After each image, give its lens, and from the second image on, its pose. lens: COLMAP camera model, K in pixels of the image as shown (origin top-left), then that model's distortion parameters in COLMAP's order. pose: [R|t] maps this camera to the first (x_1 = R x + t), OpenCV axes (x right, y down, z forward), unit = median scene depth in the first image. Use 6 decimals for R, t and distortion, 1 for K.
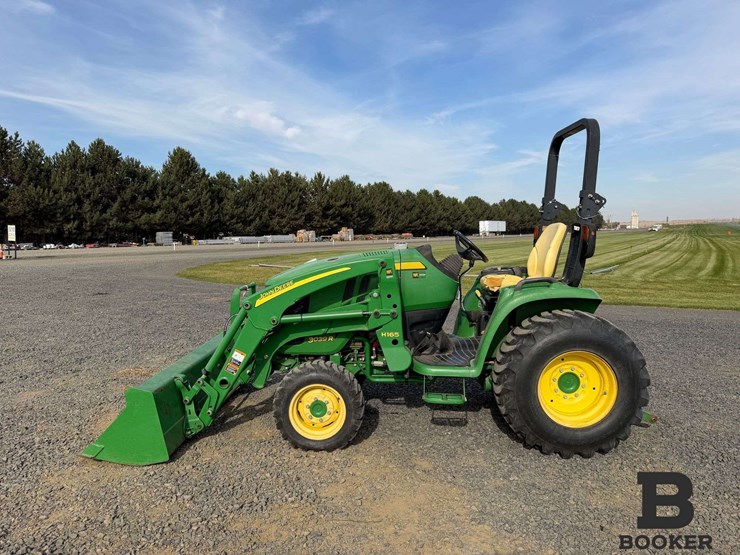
lens RADIAL K [[522.3, 0, 367.3], [0, 522.3, 278.0], [0, 0, 1]] dist [0.065837, -0.101865]
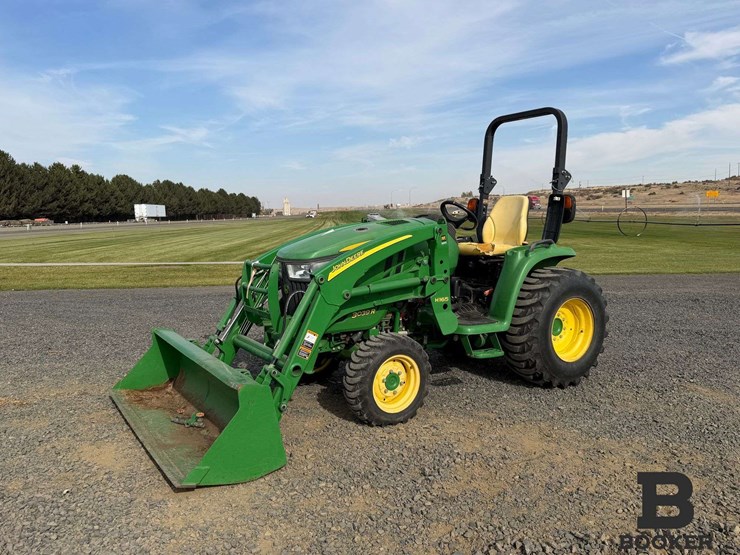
lens RADIAL K [[580.2, 0, 370.0], [0, 580.2, 277.5], [0, 0, 1]] dist [0.084325, -0.125312]
pose [[0.824230, -0.058302, 0.563246, -0.690912], [0.050357, 0.998291, 0.029643, 0.022927], [-0.564012, 0.003931, 0.825757, 0.128584]]
